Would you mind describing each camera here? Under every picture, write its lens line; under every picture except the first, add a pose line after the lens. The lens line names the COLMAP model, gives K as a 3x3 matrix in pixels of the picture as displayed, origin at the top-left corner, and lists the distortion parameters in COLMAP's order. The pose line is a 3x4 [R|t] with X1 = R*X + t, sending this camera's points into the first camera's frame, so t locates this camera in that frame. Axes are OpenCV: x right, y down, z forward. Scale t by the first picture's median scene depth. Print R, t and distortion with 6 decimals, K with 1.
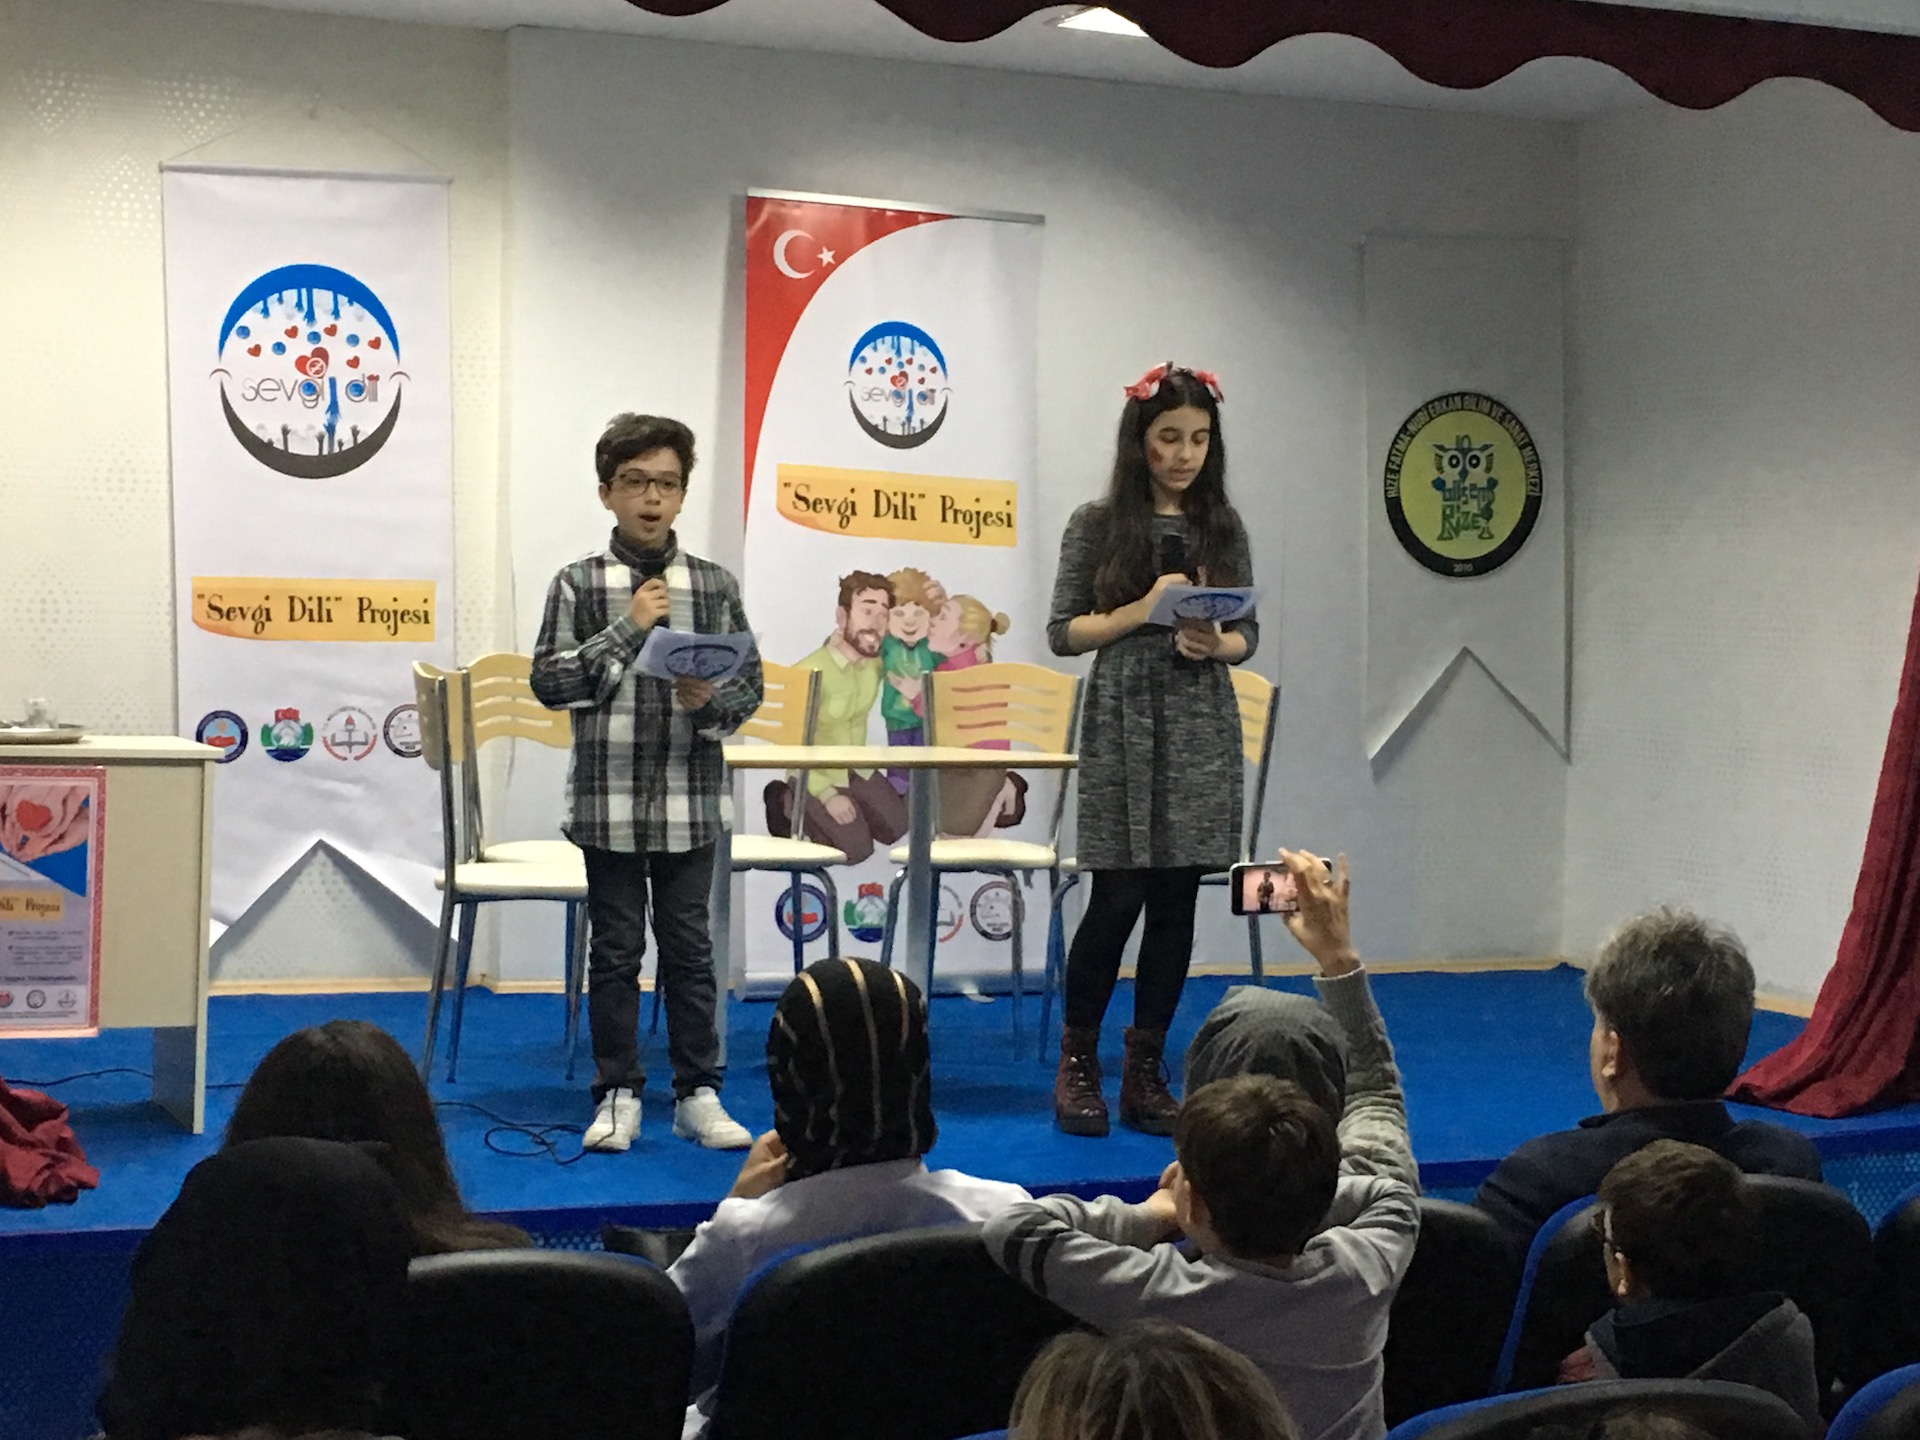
lens RADIAL K [[3304.2, 0, 917.5], [0, 3304.2, 814.4], [0, 0, 1]] dist [0.064322, 0.000000]
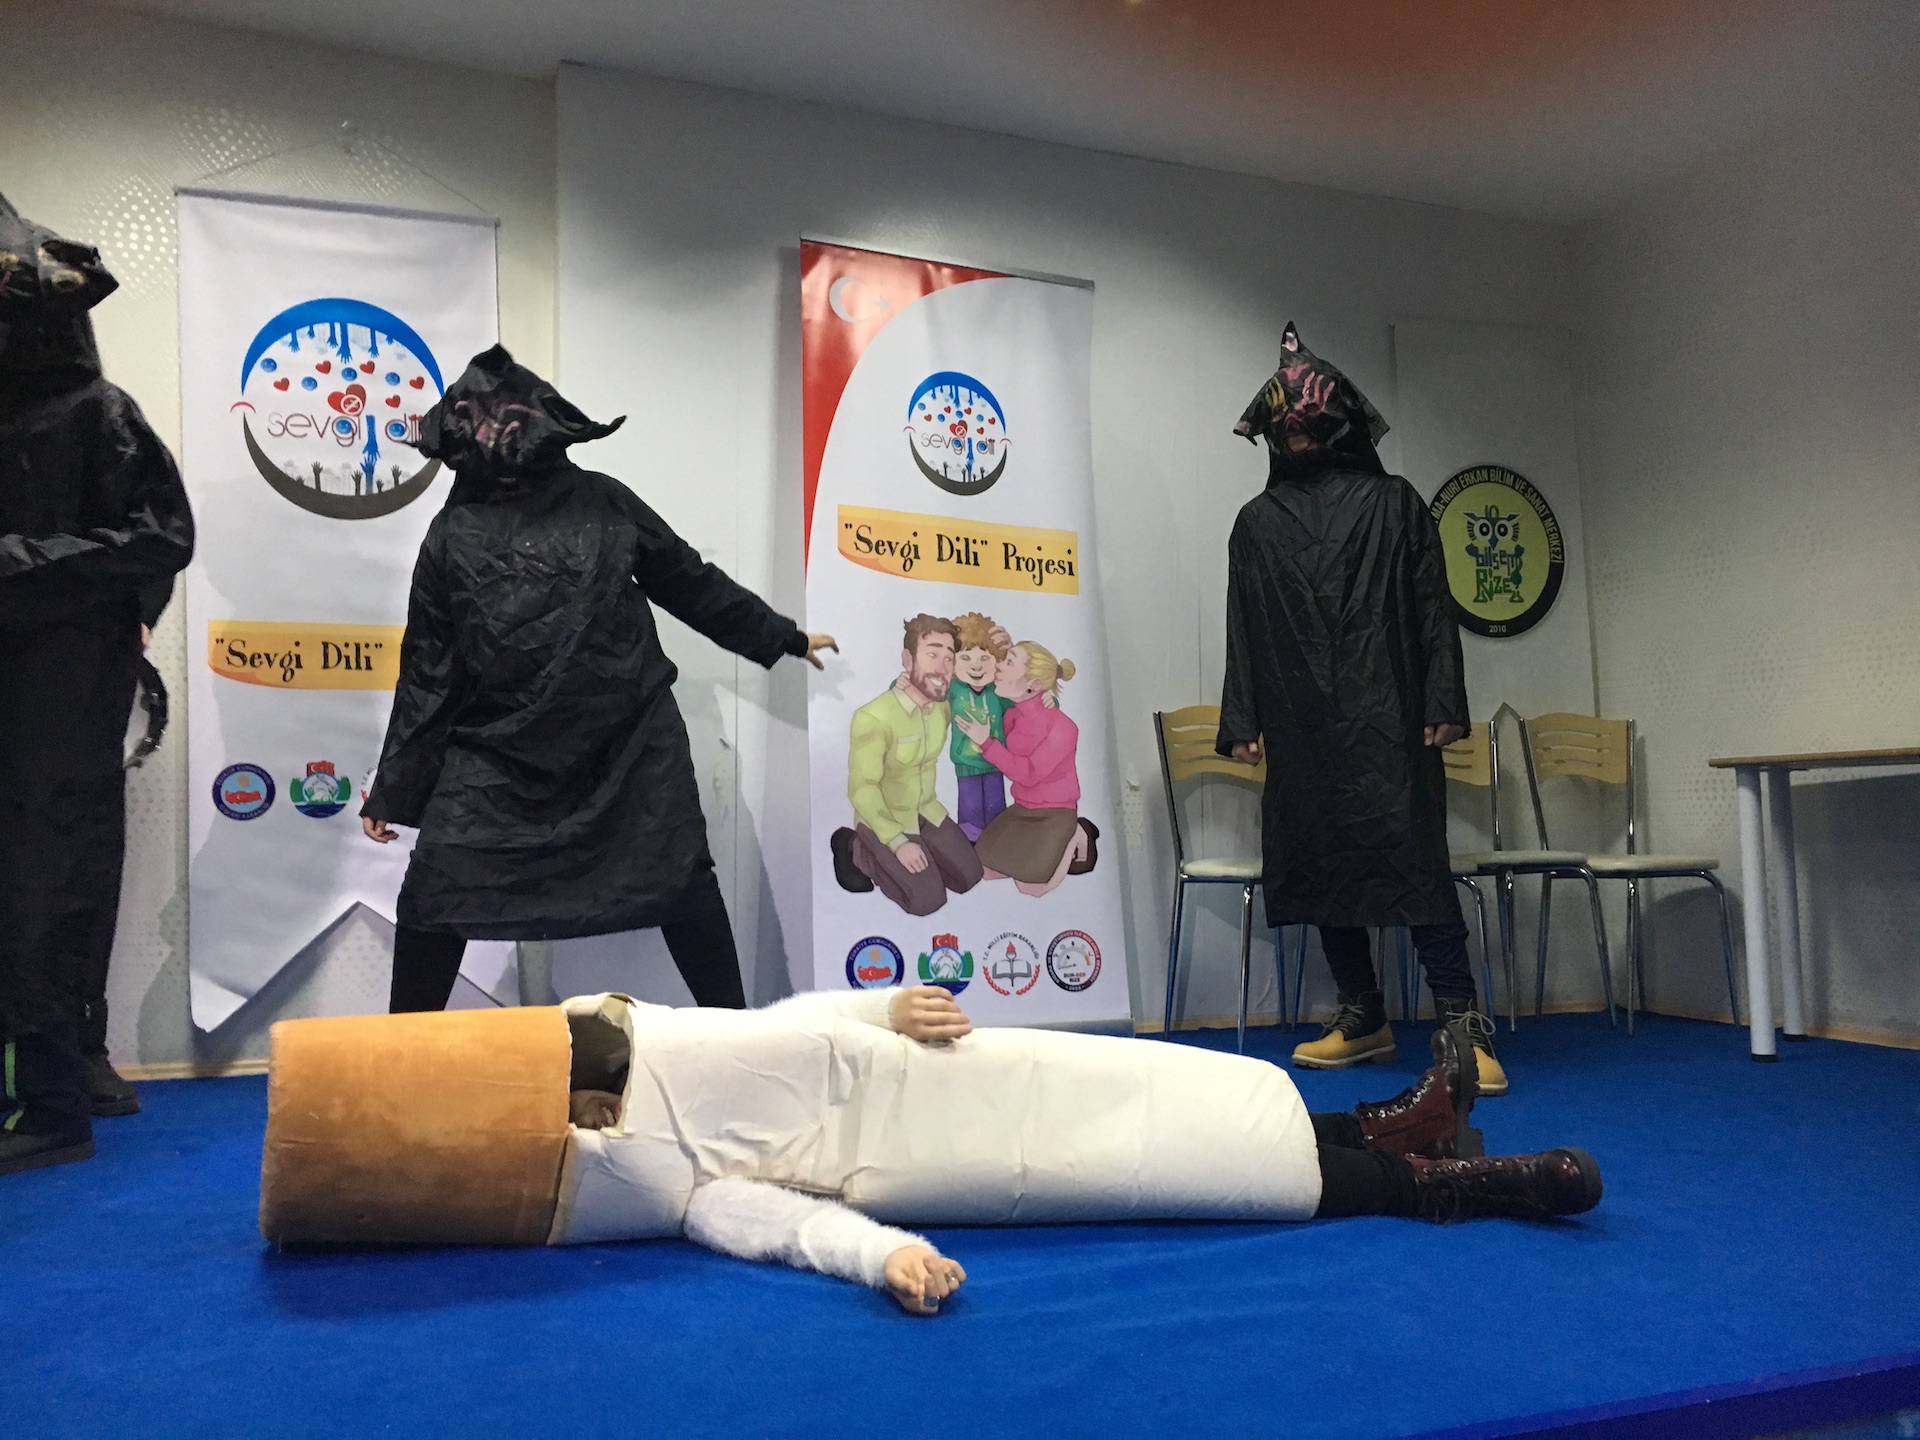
lens RADIAL K [[1676.0, 0, 933.1], [0, 1676.0, 708.5], [0, 0, 1]] dist [0.104358, -0.096615]
pose [[0.999179, -0.027821, -0.029437, -0.000680], [0.023562, 0.990393, -0.136256, 0.022621], [0.032945, 0.135451, 0.990236, 0.508071]]
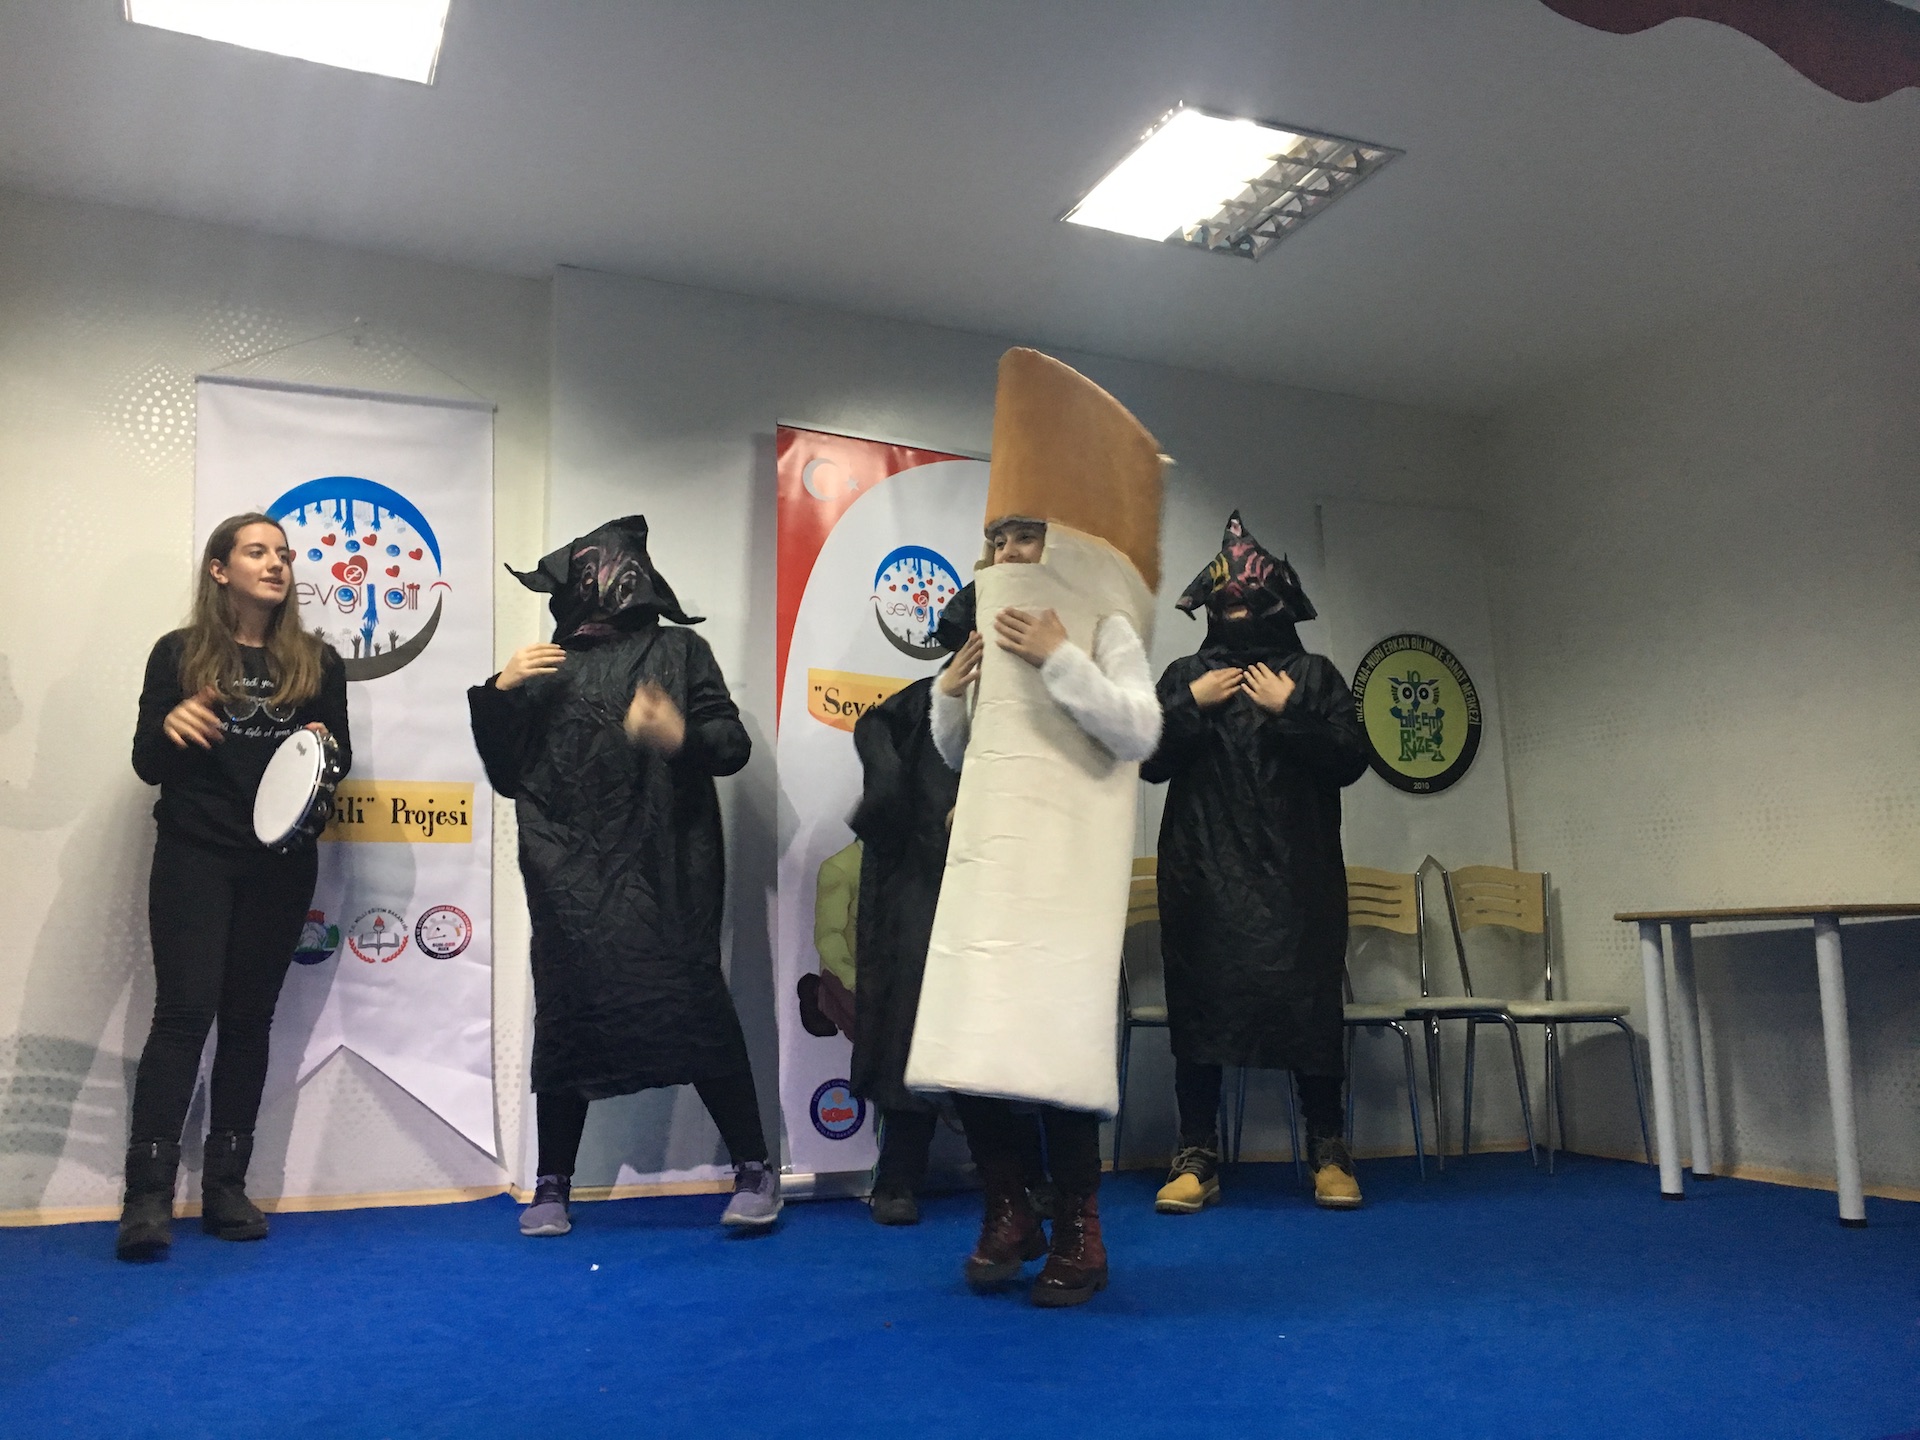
lens RADIAL K [[1676.0, 0, 941.3], [0, 1676.0, 717.0], [0, 0, 1]] dist [0.104358, -0.096615]
pose [[0.999726, -0.021750, 0.008601, -0.004506], [0.023063, 0.977877, -0.207904, 0.021067], [-0.003889, 0.208046, 0.978111, 0.474261]]
